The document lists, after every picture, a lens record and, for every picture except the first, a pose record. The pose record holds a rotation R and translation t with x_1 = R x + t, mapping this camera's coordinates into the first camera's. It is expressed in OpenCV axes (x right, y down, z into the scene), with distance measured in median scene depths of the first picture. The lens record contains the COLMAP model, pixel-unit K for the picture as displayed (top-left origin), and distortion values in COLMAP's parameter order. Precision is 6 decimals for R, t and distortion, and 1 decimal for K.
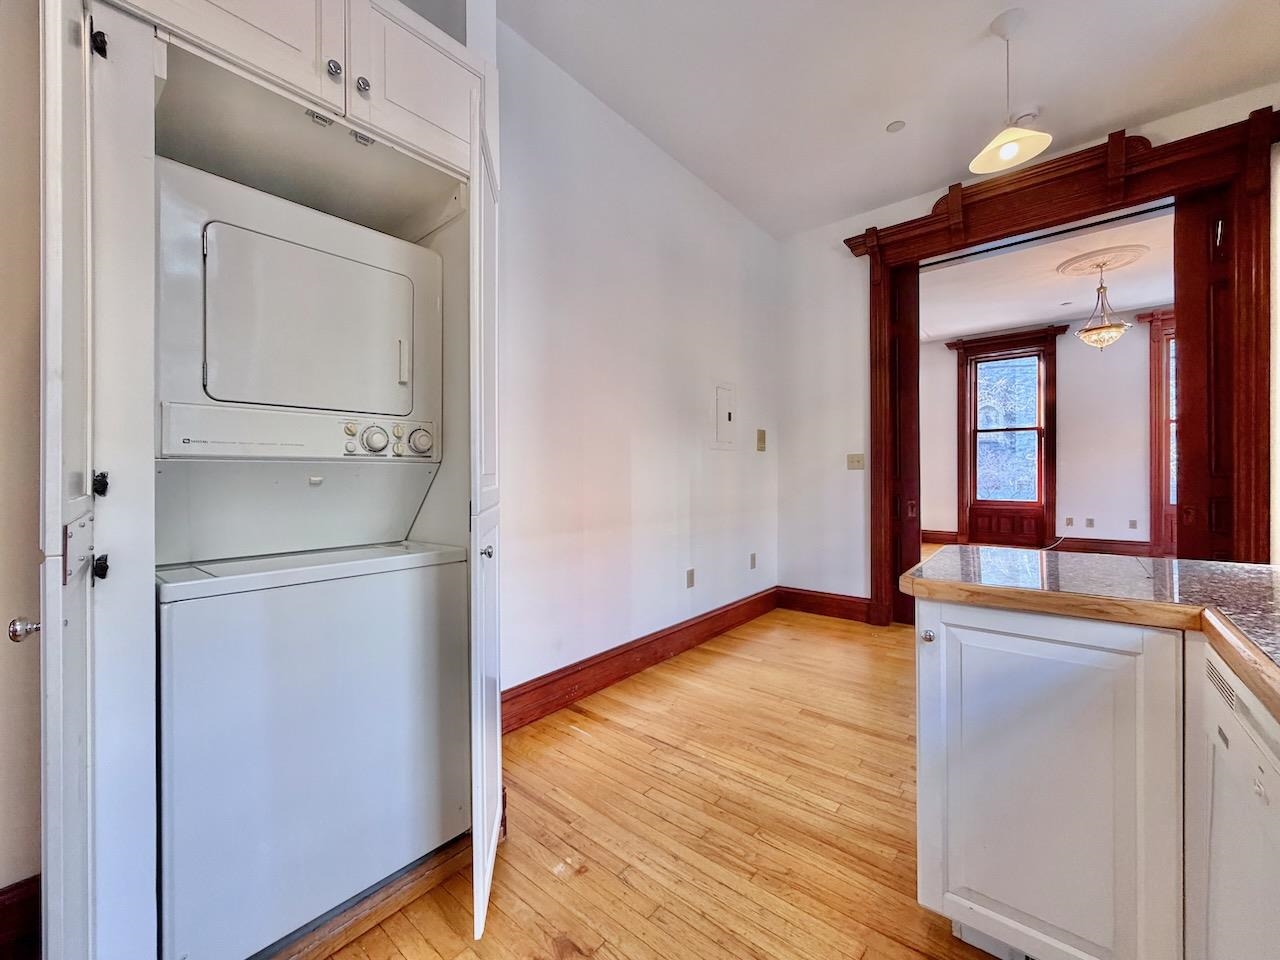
lens RADIAL K [[518.6, 0, 631.7], [0, 518.6, 472.5], [0, 0, 1]] dist [-0.000635, -0.000842]
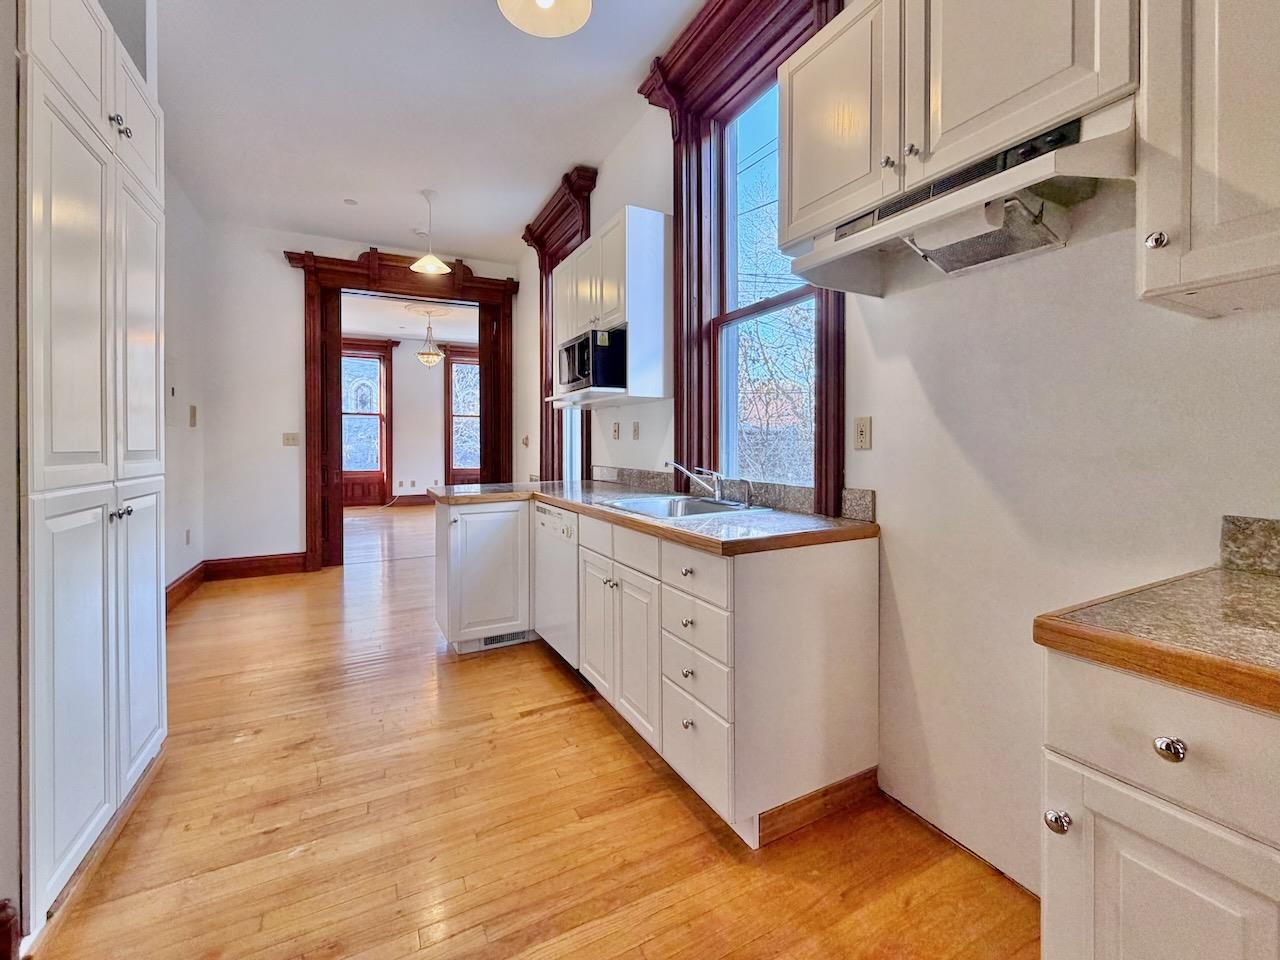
lens RADIAL K [[518.6, 0, 614.3], [0, 518.6, 450.0], [0, 0, 1]] dist [-0.000635, -0.000842]
pose [[0.407240, -0.001809, 0.913319, -0.270940], [0.000160, 0.999998, 0.001909, 0.000888], [-0.913321, -0.000631, 0.407240, -0.125267]]
